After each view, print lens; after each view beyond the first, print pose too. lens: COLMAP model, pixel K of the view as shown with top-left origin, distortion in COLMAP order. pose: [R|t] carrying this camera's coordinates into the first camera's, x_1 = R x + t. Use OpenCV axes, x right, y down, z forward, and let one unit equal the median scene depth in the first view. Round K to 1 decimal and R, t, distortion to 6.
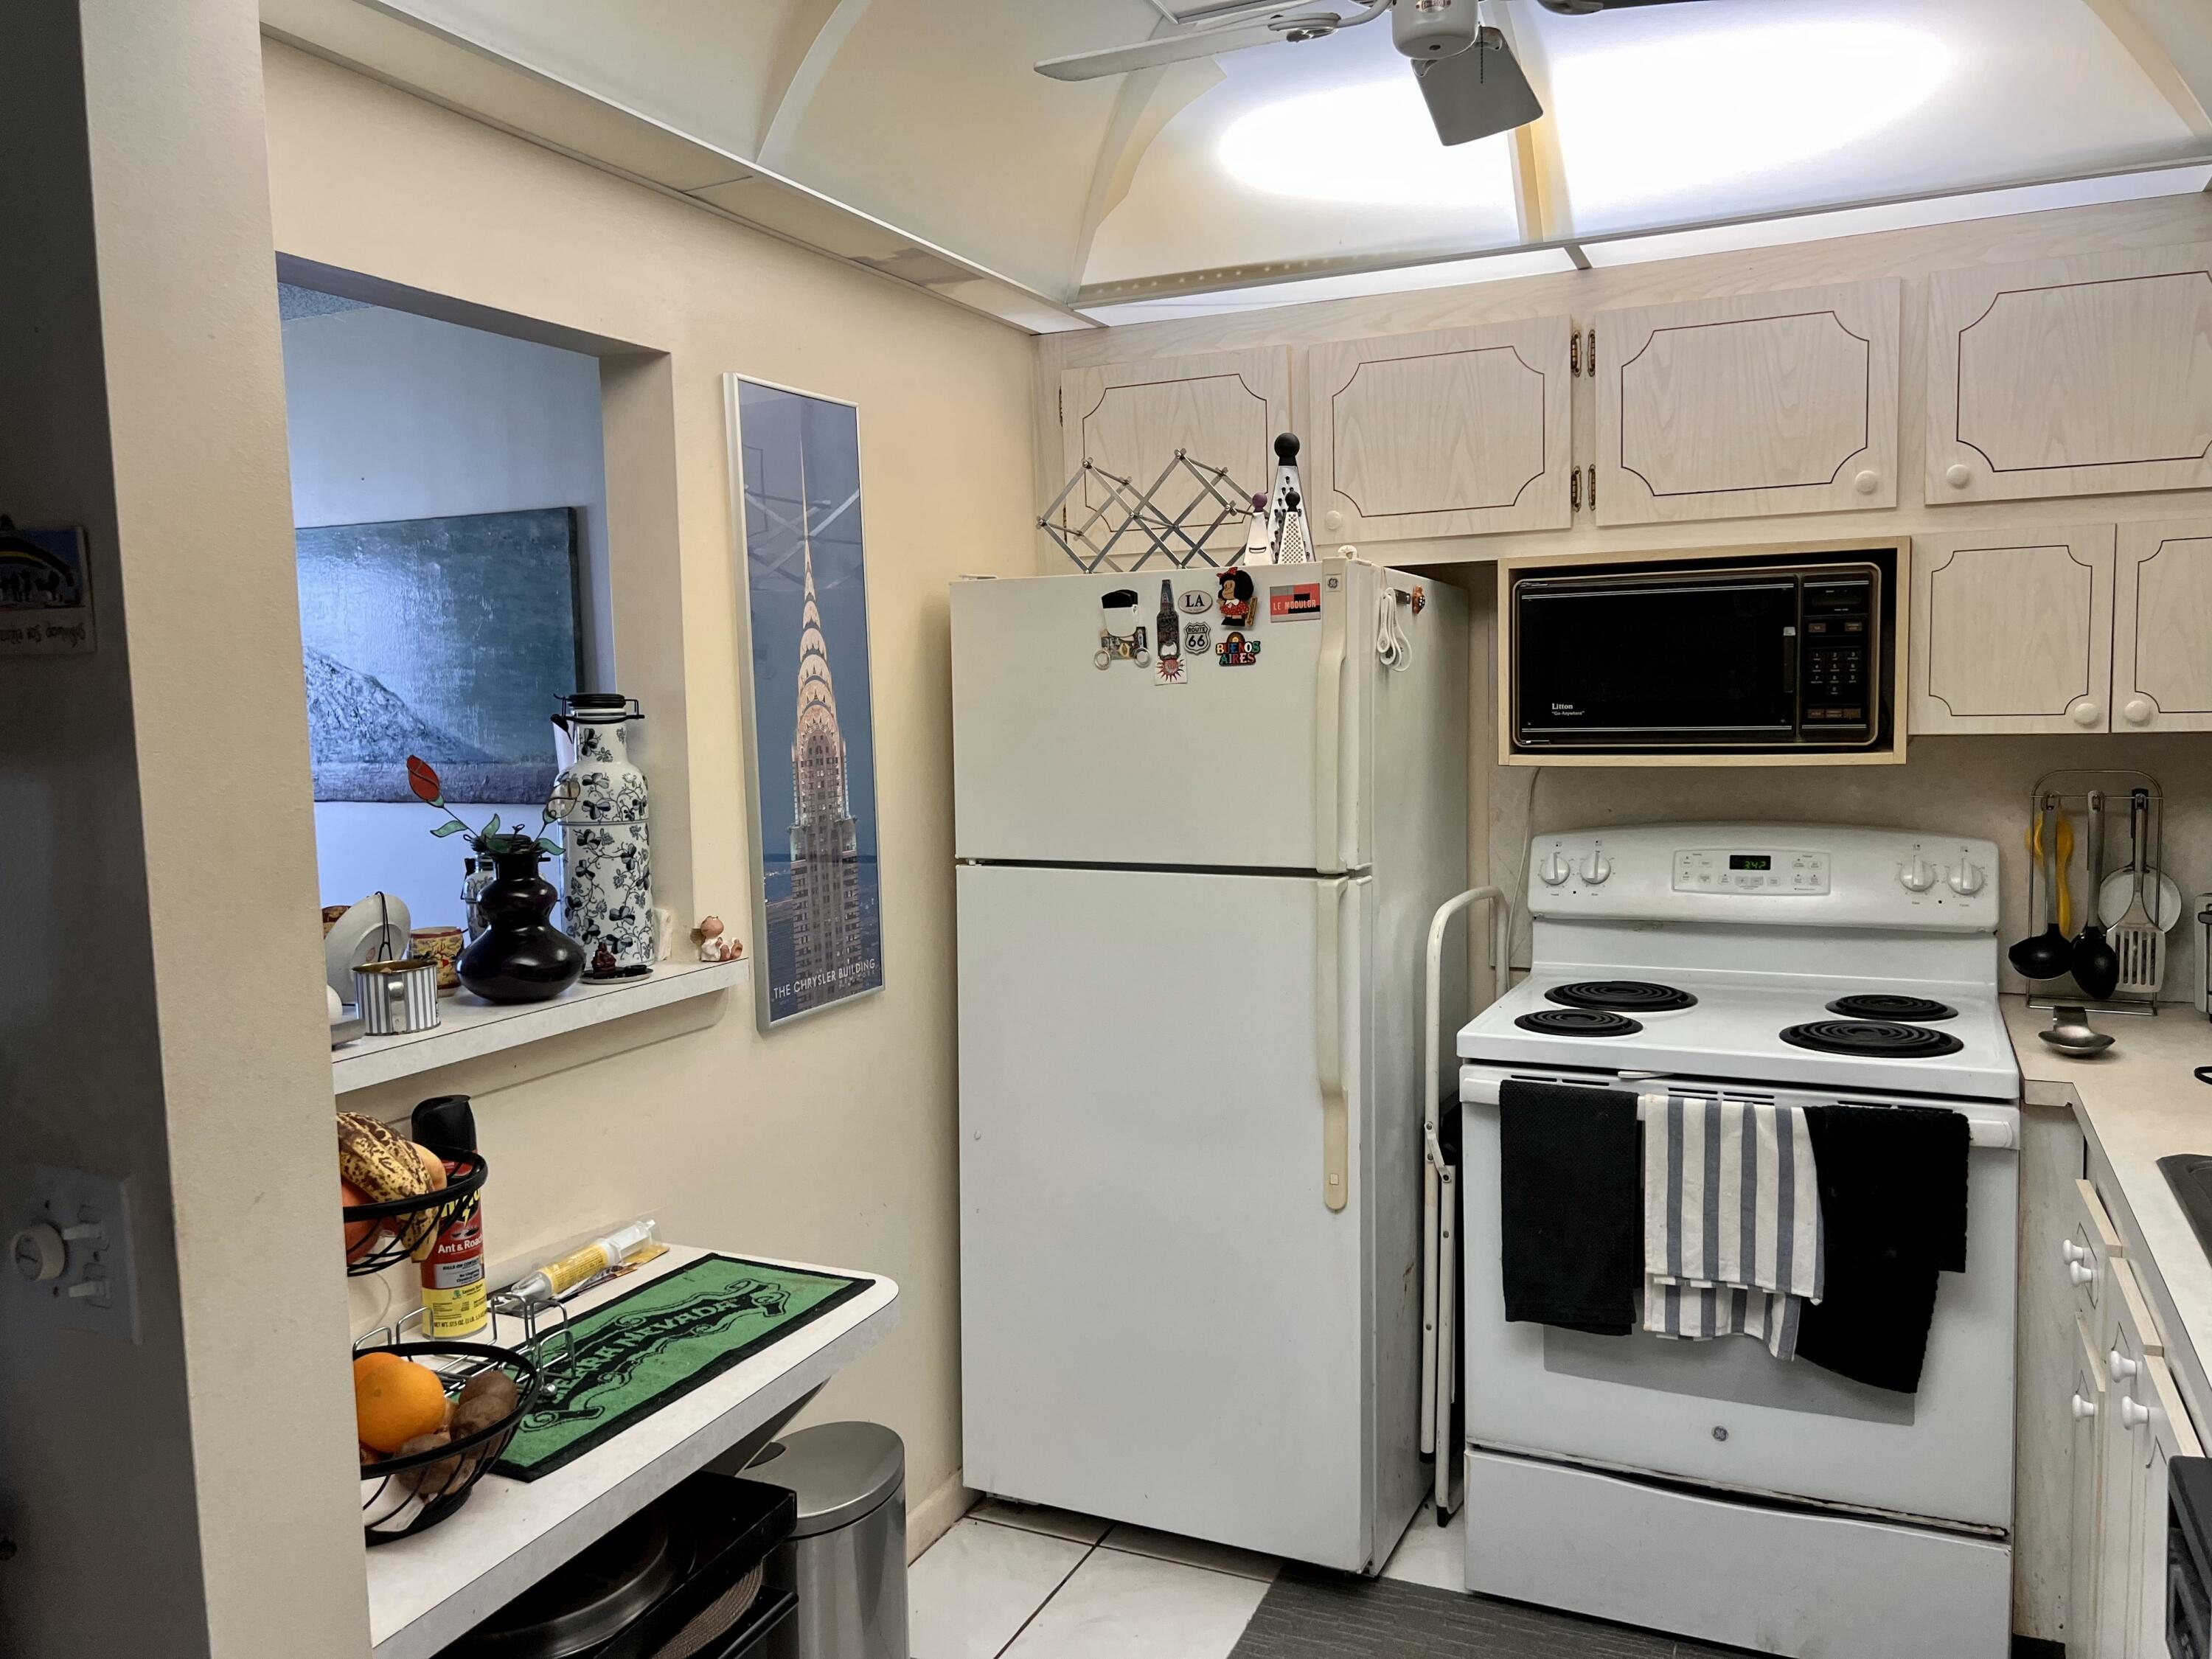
lens RADIAL K [[1651.4, 0, 1099.2], [0, 1651.4, 830.4], [0, 0, 1]] dist [0.048768, -0.063159]
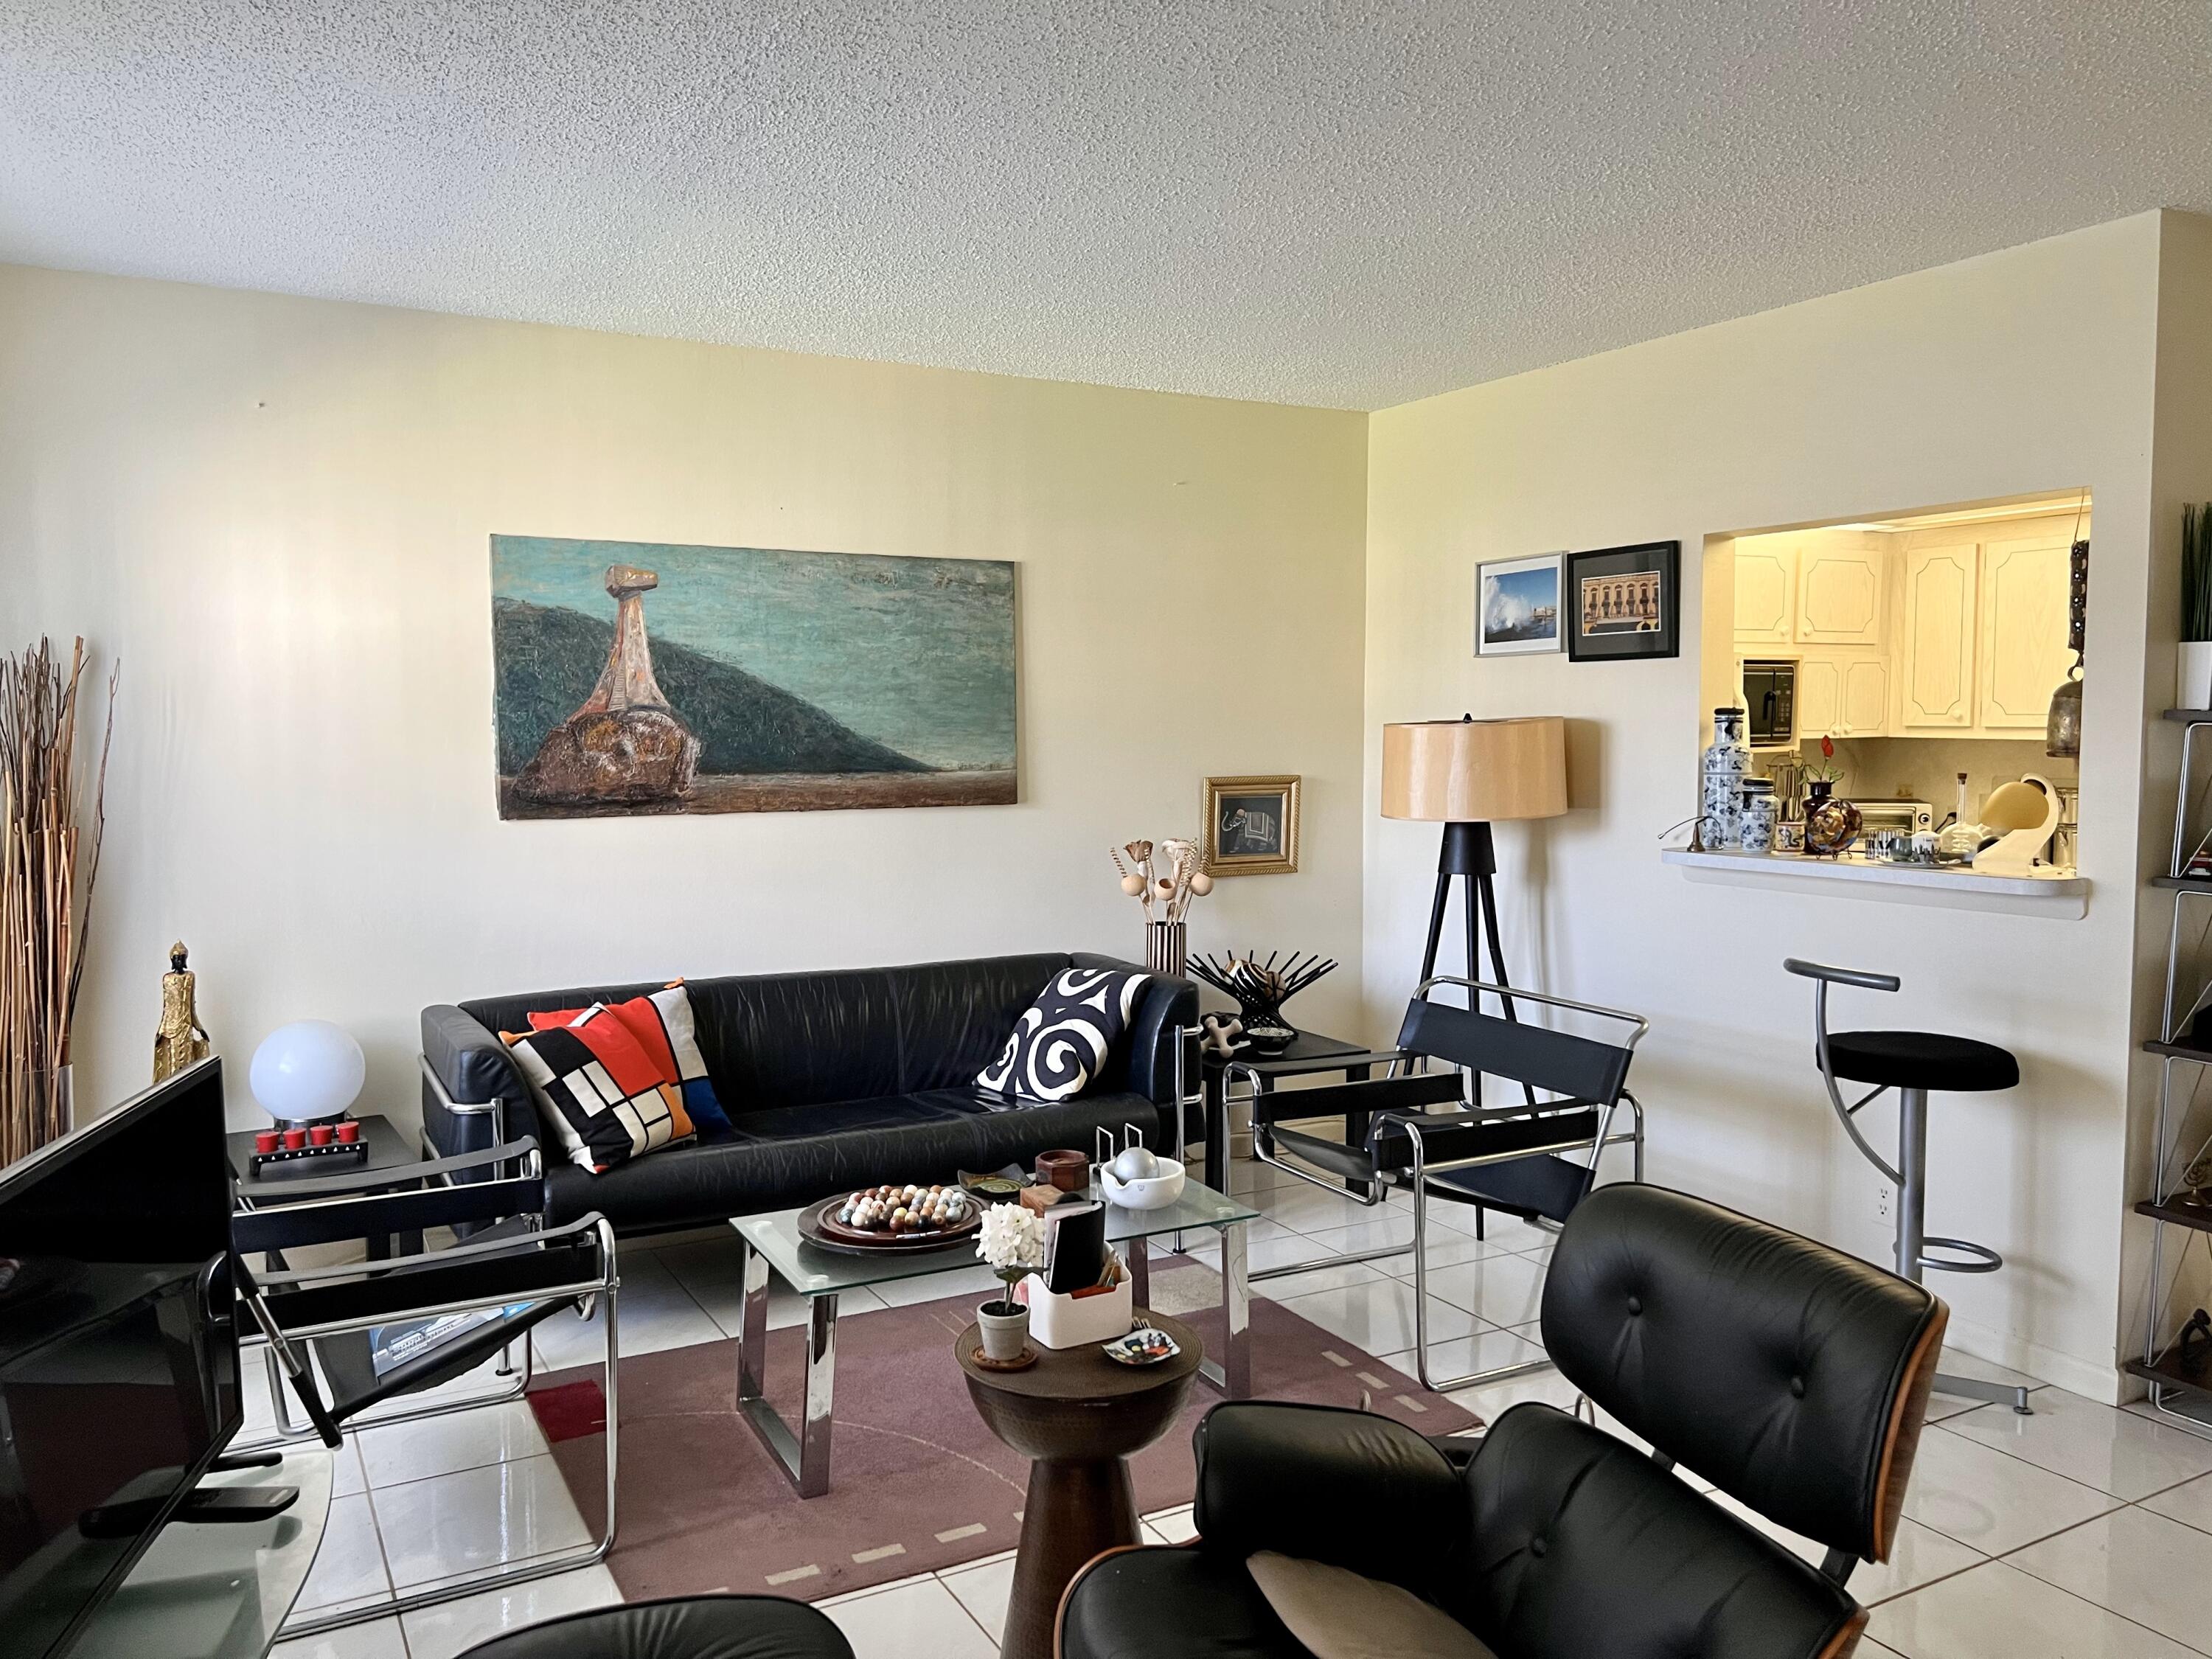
lens RADIAL K [[1651.4, 0, 1099.2], [0, 1651.4, 830.4], [0, 0, 1]] dist [0.048768, -0.063159]
pose [[0.589360, -0.039205, 0.806919, -1.265281], [0.067869, 0.997694, -0.001097, 0.010889], [-0.805015, 0.055412, 0.590661, 0.224041]]
